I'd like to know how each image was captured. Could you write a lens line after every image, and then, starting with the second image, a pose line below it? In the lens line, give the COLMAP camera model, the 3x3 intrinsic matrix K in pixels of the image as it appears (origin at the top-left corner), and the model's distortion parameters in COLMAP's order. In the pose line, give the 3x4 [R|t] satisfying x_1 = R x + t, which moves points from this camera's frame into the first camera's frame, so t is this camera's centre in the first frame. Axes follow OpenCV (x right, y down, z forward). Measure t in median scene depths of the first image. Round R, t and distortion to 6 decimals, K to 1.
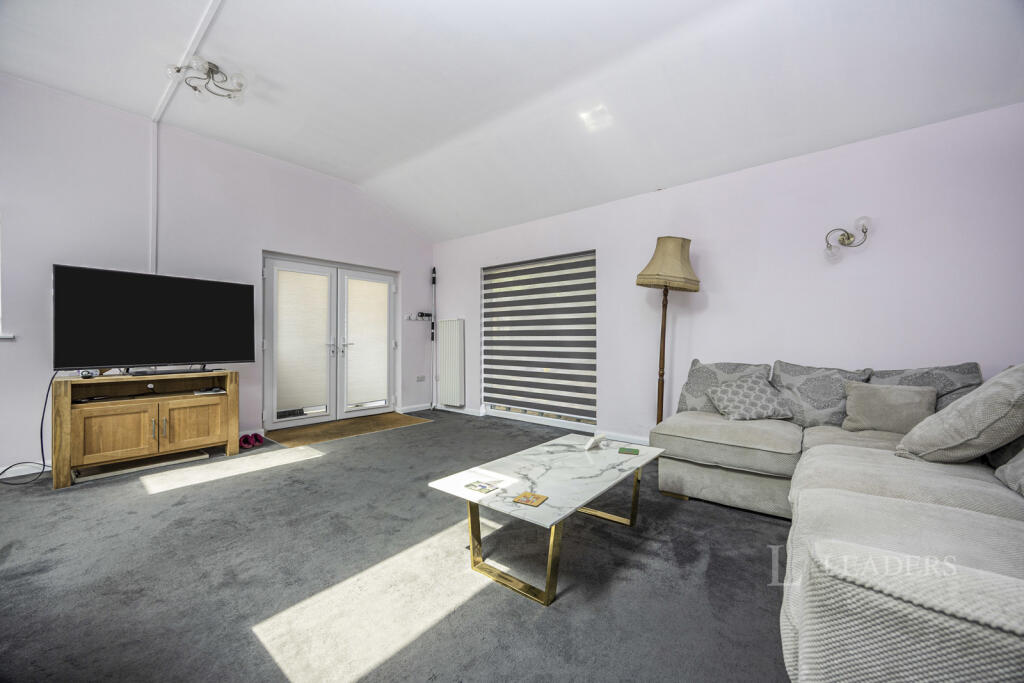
lens RADIAL K [[390.5, 0, 509.5], [0, 390.5, 339.3], [0, 0, 1]] dist [0.000919, -0.000164]
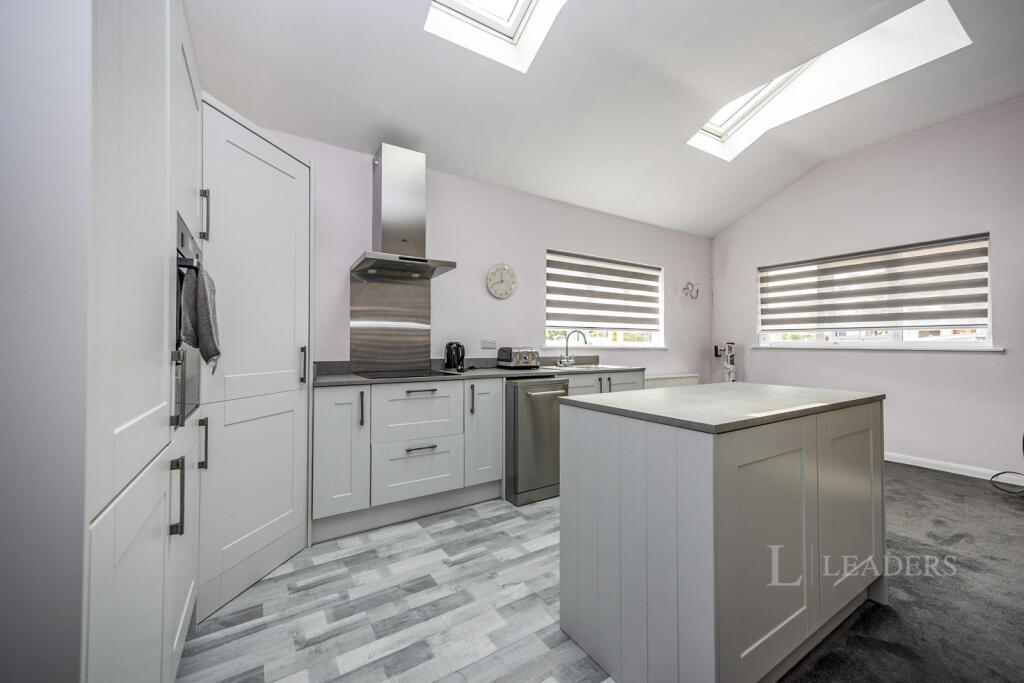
lens RADIAL K [[390.5, 0, 505.7], [0, 390.5, 347.5], [0, 0, 1]] dist [0.000919, -0.000164]
pose [[-0.317105, 0.006158, -0.948370, 0.103300], [0.004719, 0.999977, 0.004915, -0.016263], [0.948379, -0.002916, -0.317127, 0.043211]]
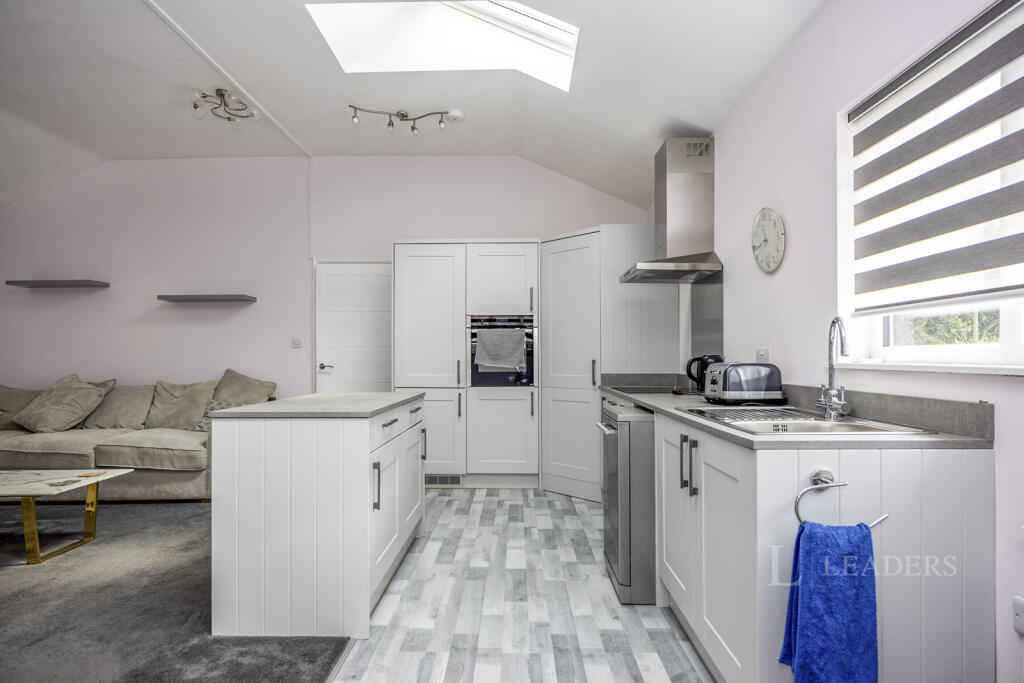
lens RADIAL K [[541.7, 0, 521.7], [0, 541.7, 358.9], [0, 0, 1]] dist [0.000257, -0.001428]
pose [[-0.642720, 0.002328, 0.766098, -0.965128], [0.000249, 0.999996, -0.002830, -0.014823], [-0.766101, -0.001628, -0.642718, 0.382794]]
